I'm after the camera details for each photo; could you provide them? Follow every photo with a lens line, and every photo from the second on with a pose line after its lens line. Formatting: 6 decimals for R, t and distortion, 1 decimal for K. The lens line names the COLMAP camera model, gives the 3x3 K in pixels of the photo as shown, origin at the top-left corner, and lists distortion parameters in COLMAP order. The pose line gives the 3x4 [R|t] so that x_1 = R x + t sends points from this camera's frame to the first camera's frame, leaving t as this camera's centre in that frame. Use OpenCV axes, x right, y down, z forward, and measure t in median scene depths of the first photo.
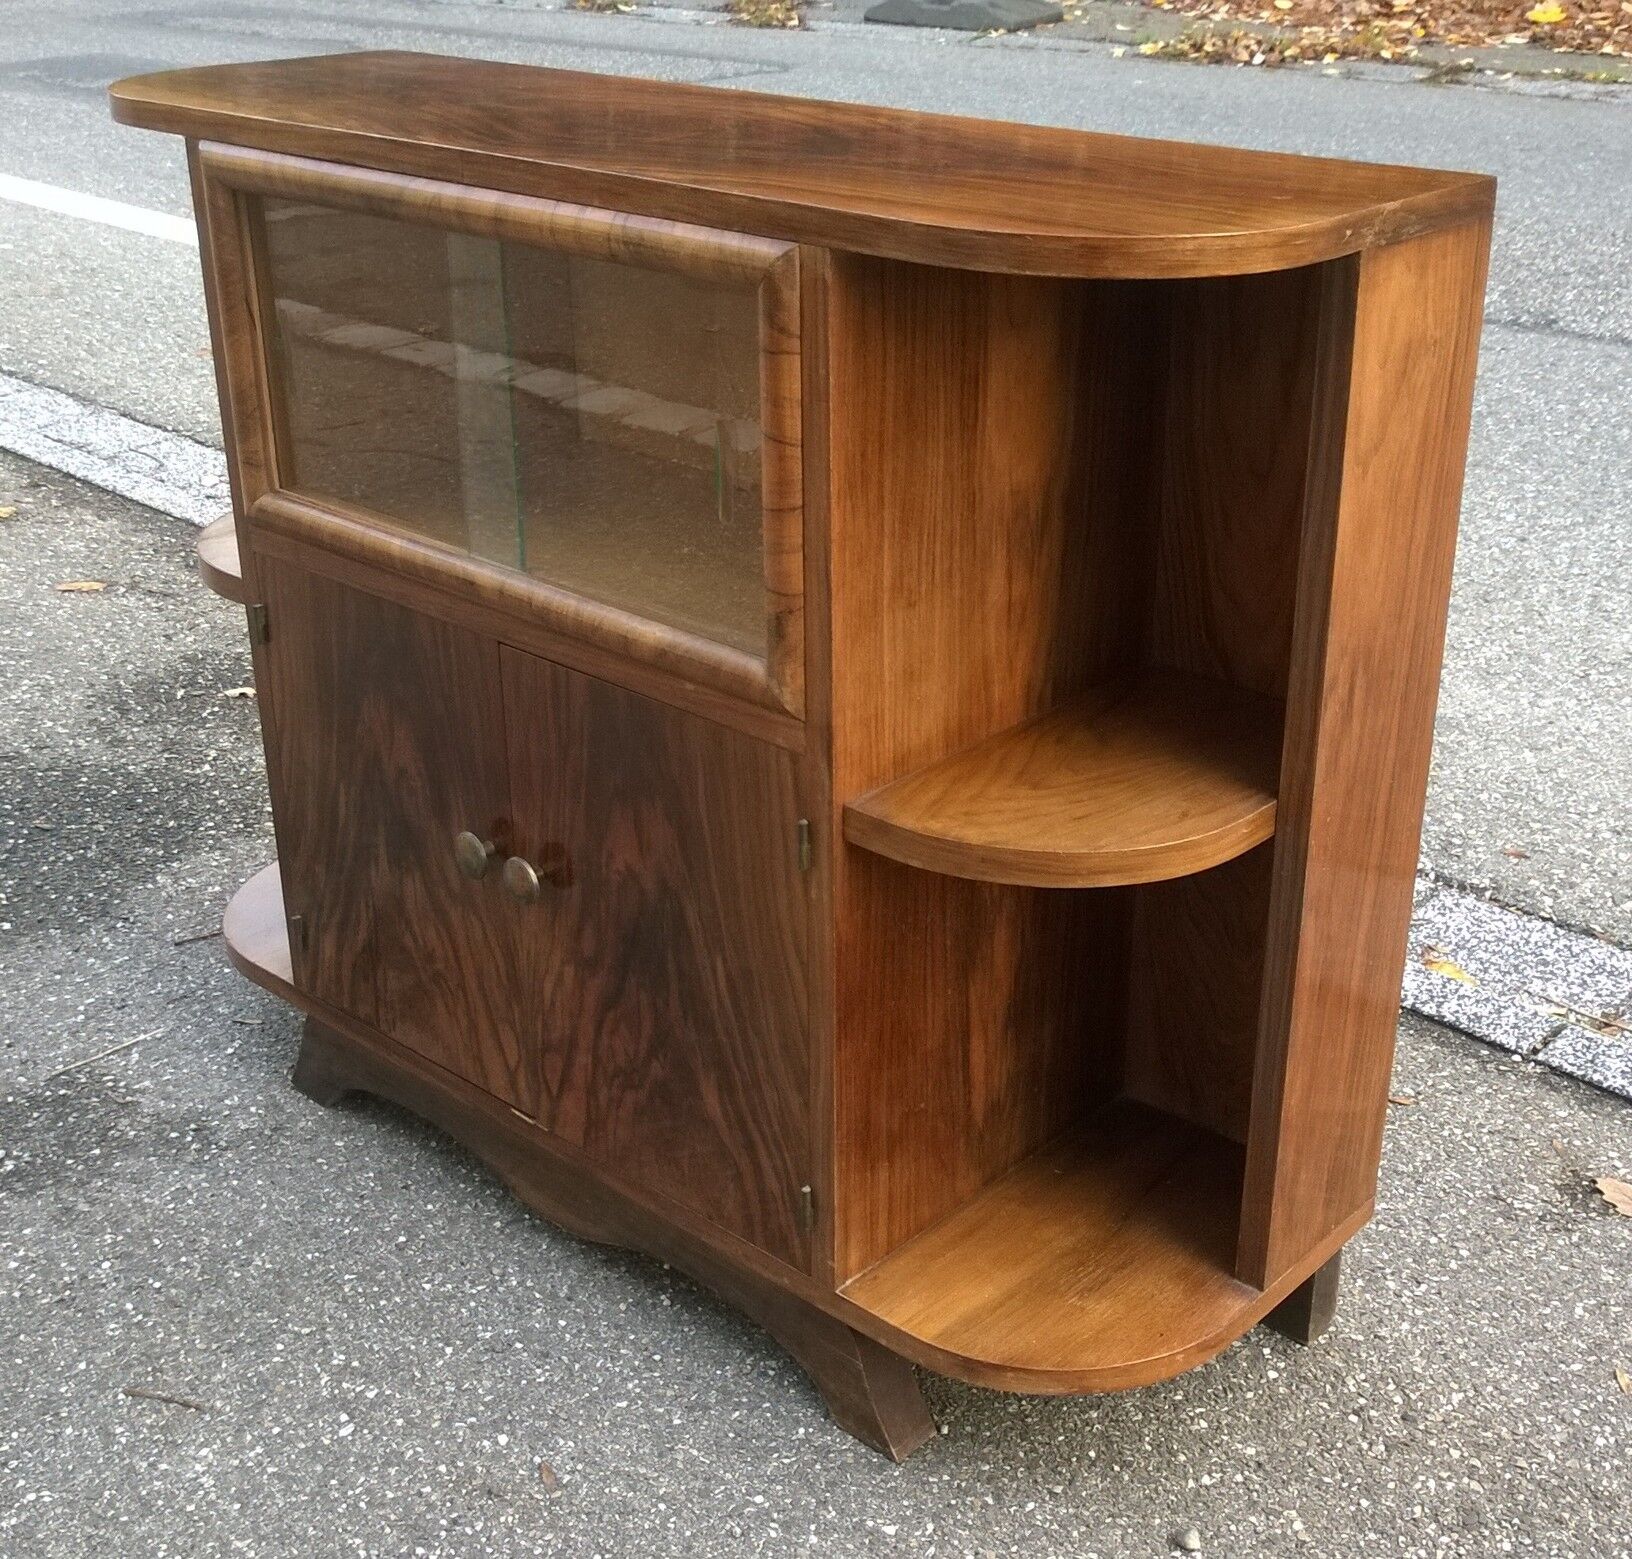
lens RADIAL K [[2152.8, 0, 879.9], [0, 2152.8, 795.5], [0, 0, 1]] dist [-0.020498, 0.000000]
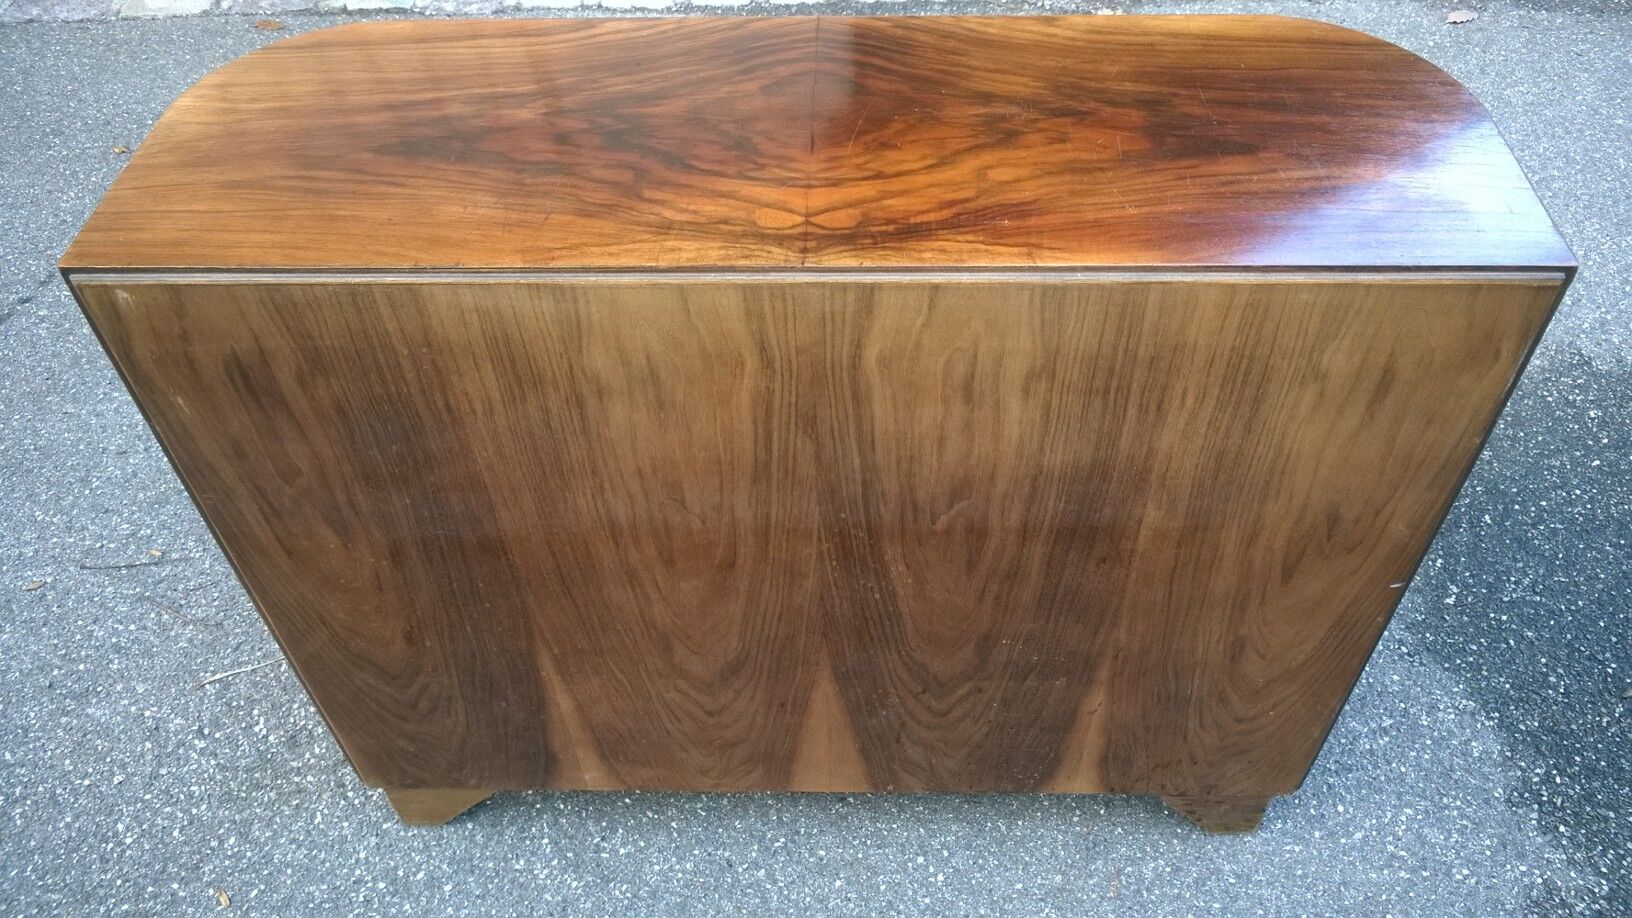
lens RADIAL K [[1249.1, 0, 815.9], [0, 1249.1, 452.7], [0, 0, 1]] dist [0.003912, -0.031267]
pose [[-0.767348, 0.478383, -0.426998, 0.256357], [-0.251647, 0.387820, 0.886719, -0.806552], [0.589789, 0.787874, -0.177209, 1.204712]]
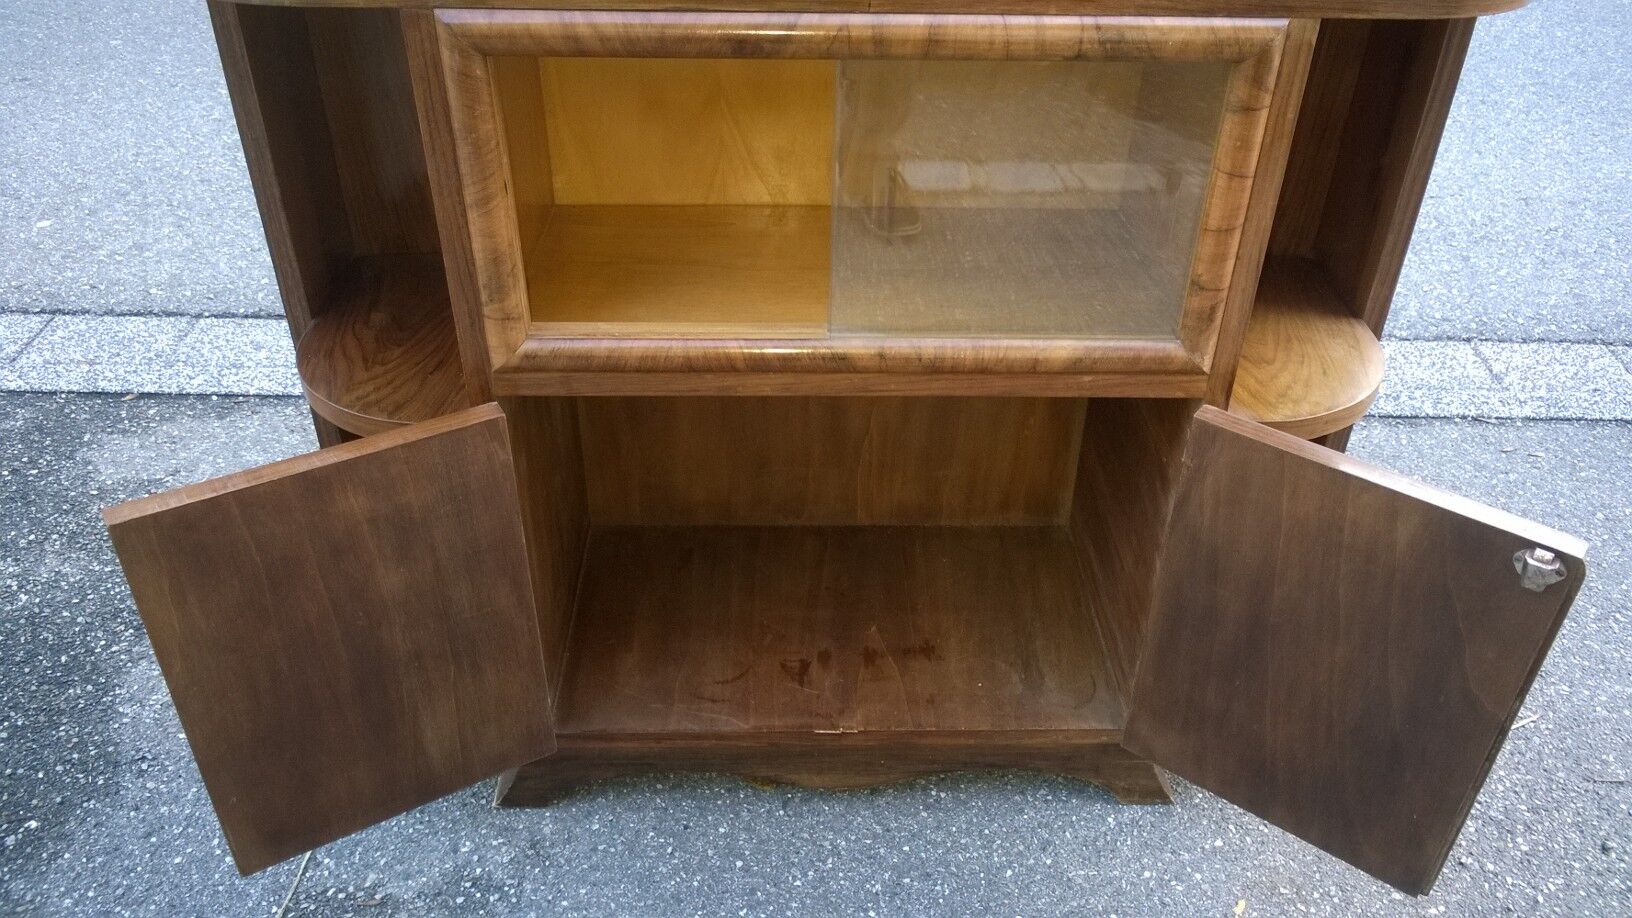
lens RADIAL K [[1249.1, 0, 826.0], [0, 1249.1, 459.8], [0, 0, 1]] dist [0.003912, -0.031267]
pose [[0.732987, -0.379673, 0.564428, -0.575276], [0.272507, 0.924146, 0.267758, -0.221999], [-0.623274, -0.042453, 0.780850, 0.453947]]
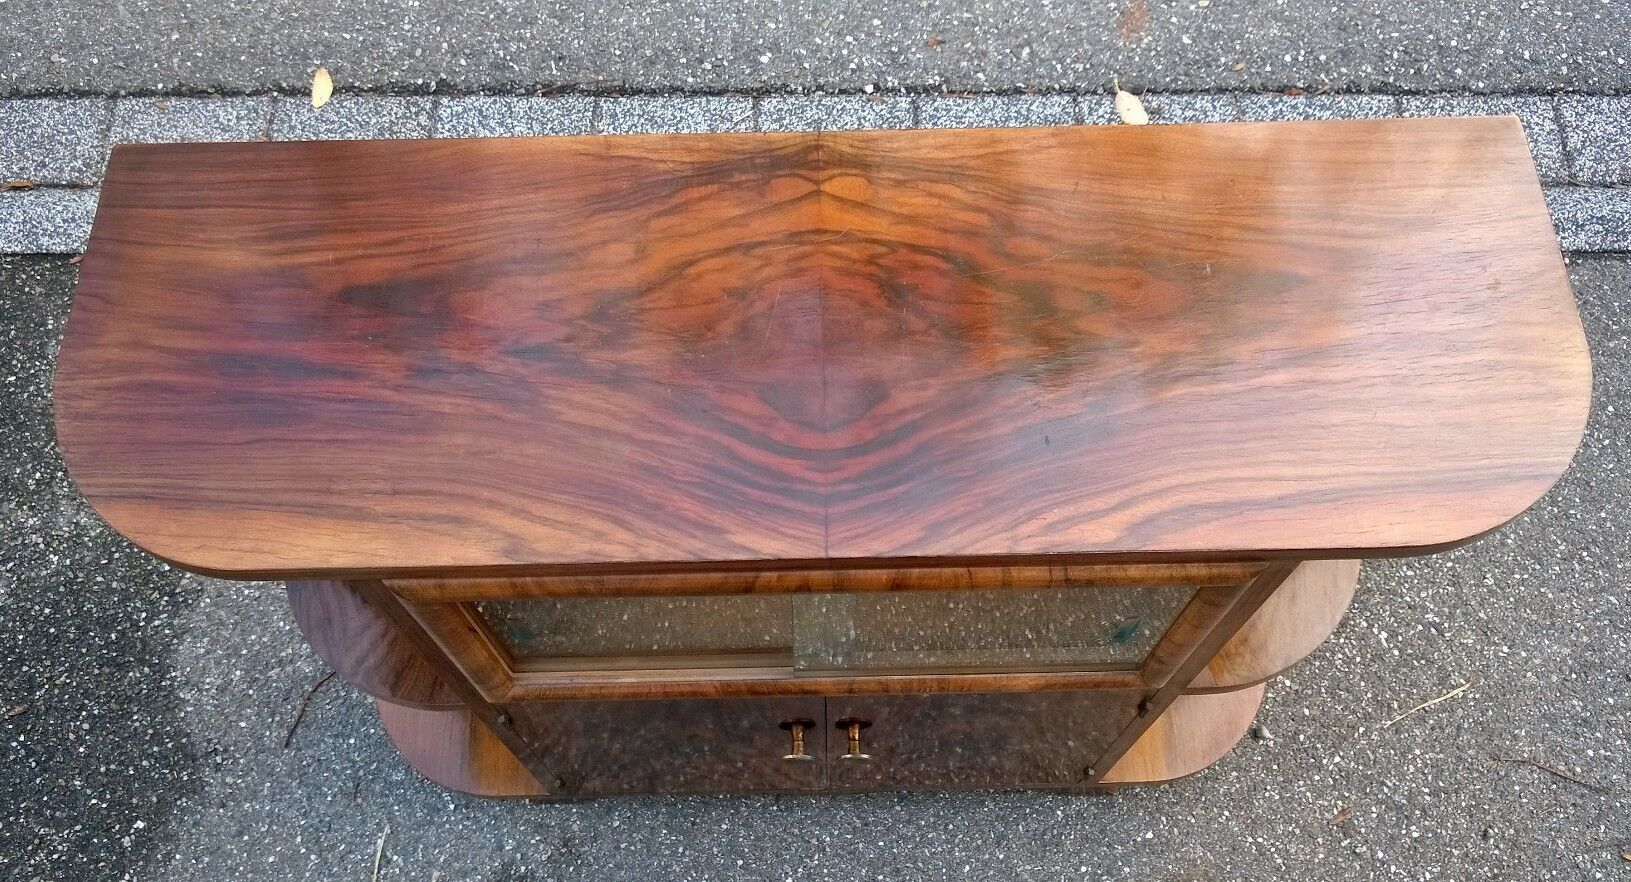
lens RADIAL K [[1321.7, 0, 813.3], [0, 1321.7, 486.2], [0, 0, 1]] dist [0.001199, -0.026050]
pose [[0.737488, -0.617025, 0.274575, -0.311548], [0.290583, 0.656910, 0.695723, -0.672946], [-0.609649, -0.433300, 0.663761, 0.526453]]
